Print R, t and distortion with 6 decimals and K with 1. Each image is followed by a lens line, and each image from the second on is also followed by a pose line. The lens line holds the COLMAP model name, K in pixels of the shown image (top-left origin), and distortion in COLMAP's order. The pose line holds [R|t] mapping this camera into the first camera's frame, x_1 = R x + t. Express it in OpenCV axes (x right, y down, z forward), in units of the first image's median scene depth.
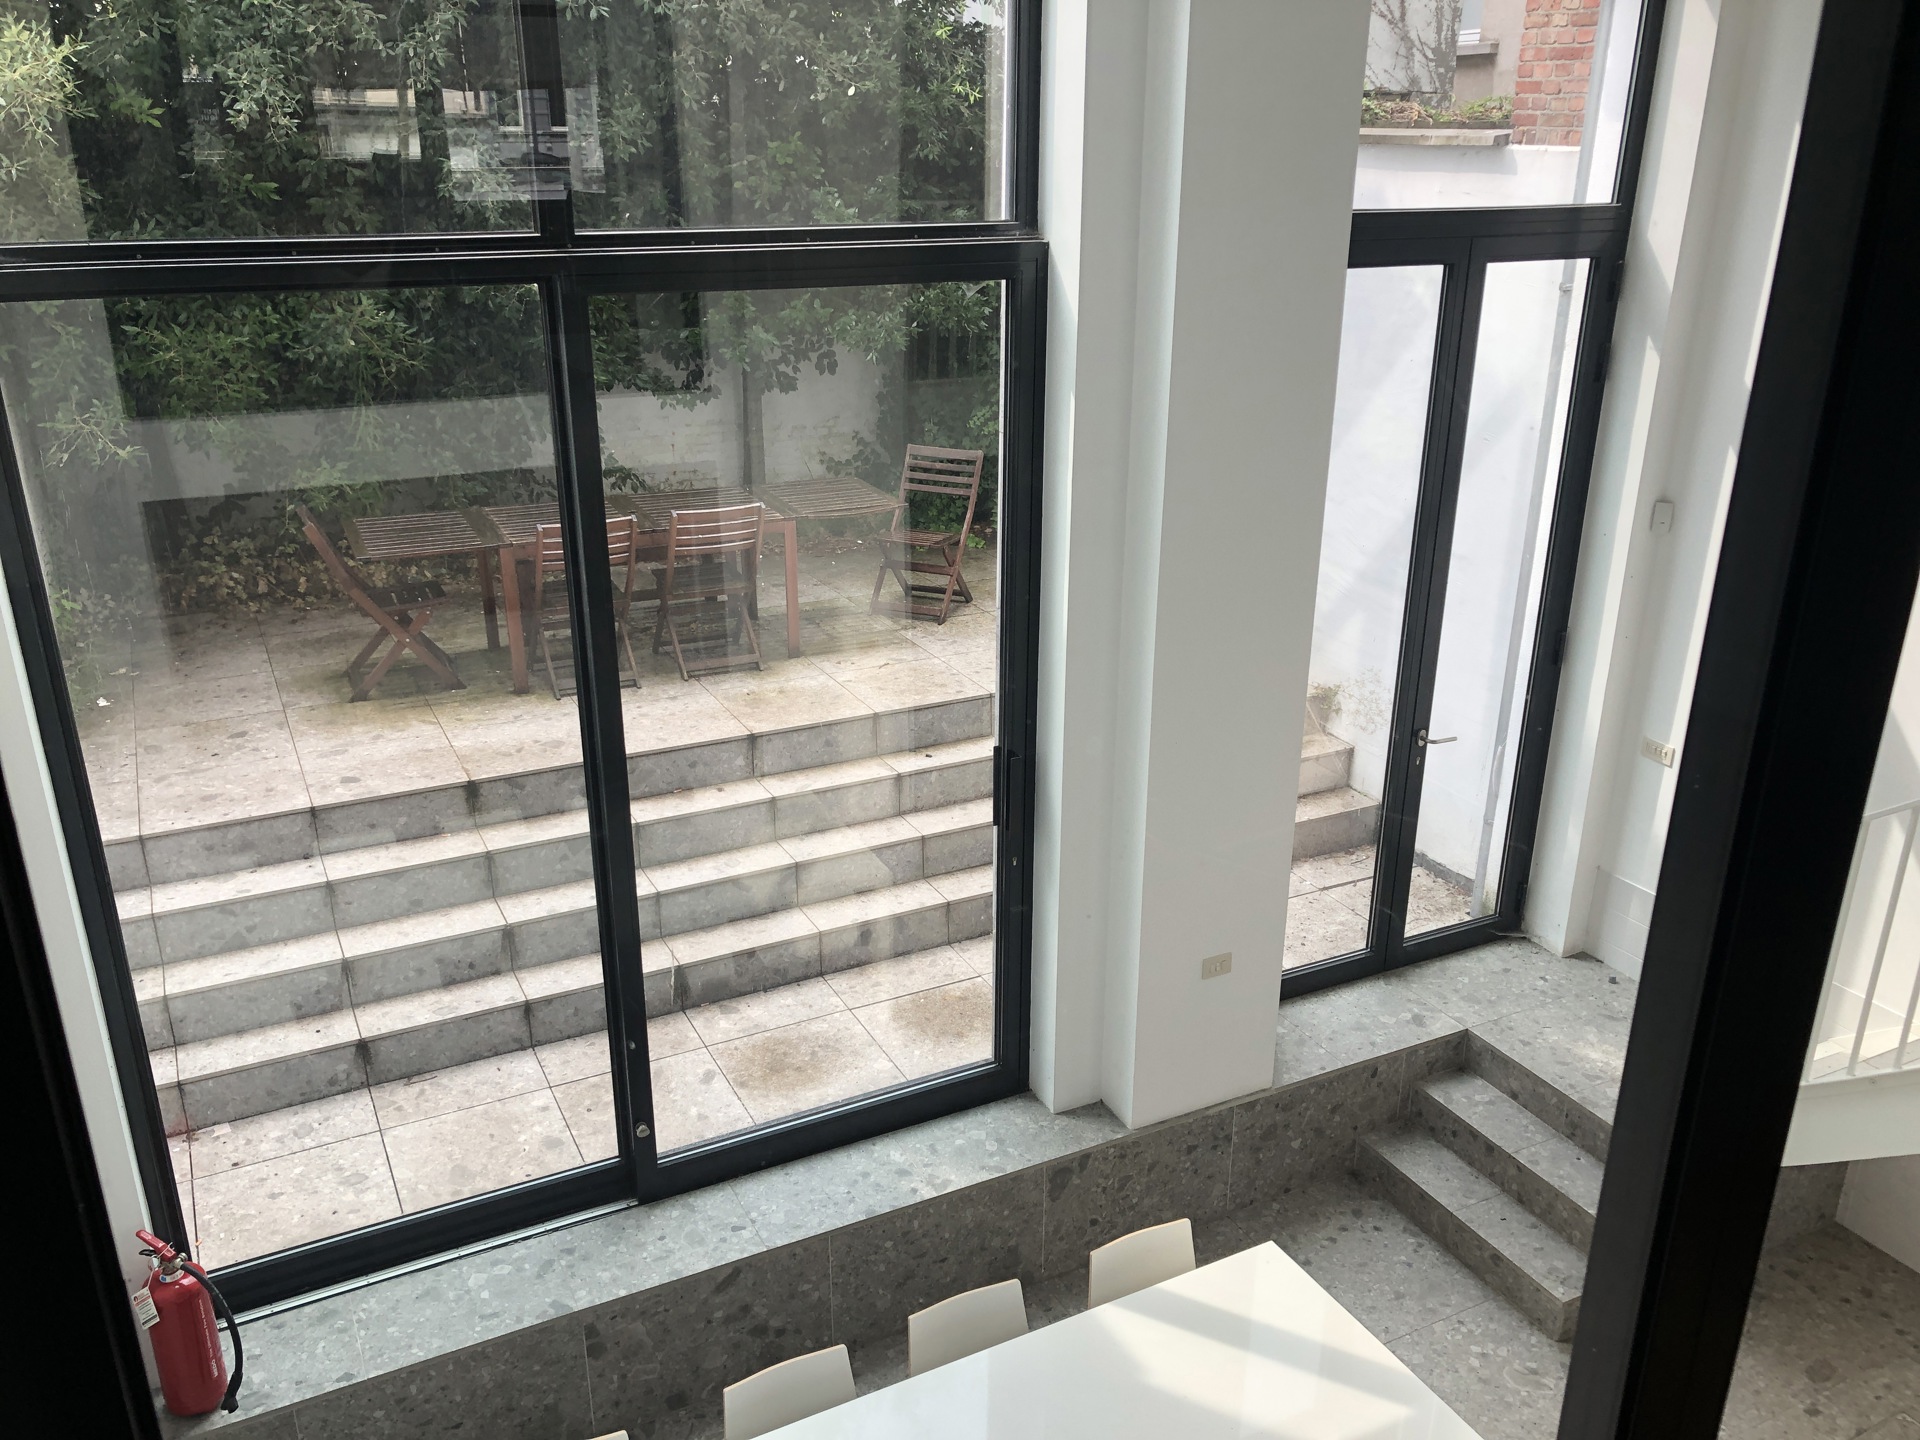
lens RADIAL K [[1575.8, 0, 961.4], [0, 1575.8, 751.1], [0, 0, 1]] dist [0.026718, -0.015006]
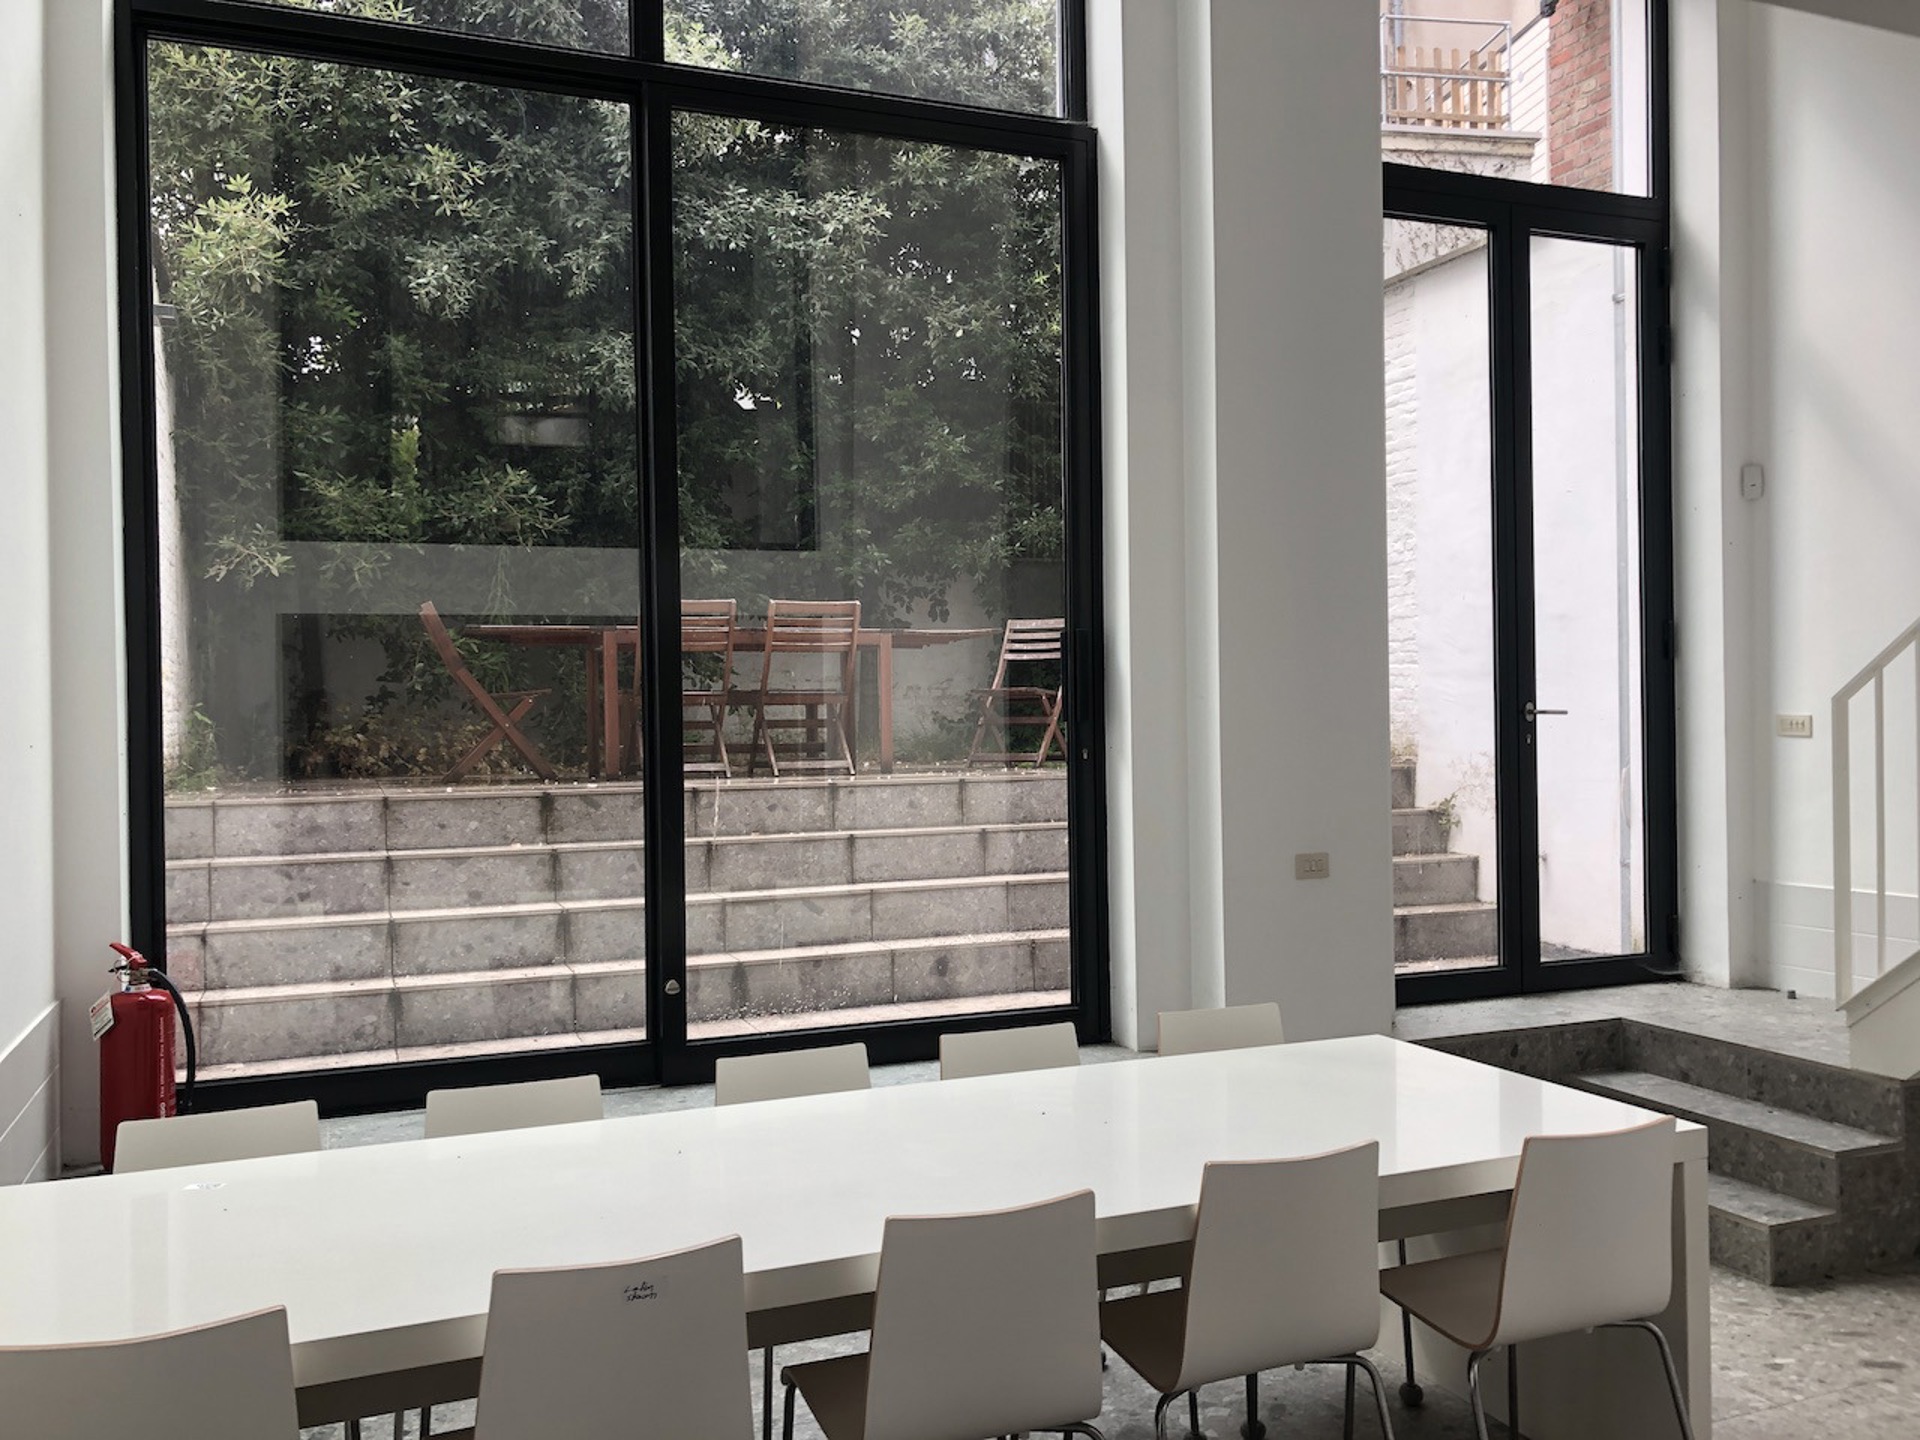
lens RADIAL K [[1575.8, 0, 964.3], [0, 1575.8, 722.7], [0, 0, 1]] dist [0.026718, -0.015006]
pose [[0.995766, -0.019128, -0.089916, 0.040878], [-0.015580, 0.928846, -0.370138, 0.354742], [0.090598, 0.369971, 0.924615, 0.099882]]
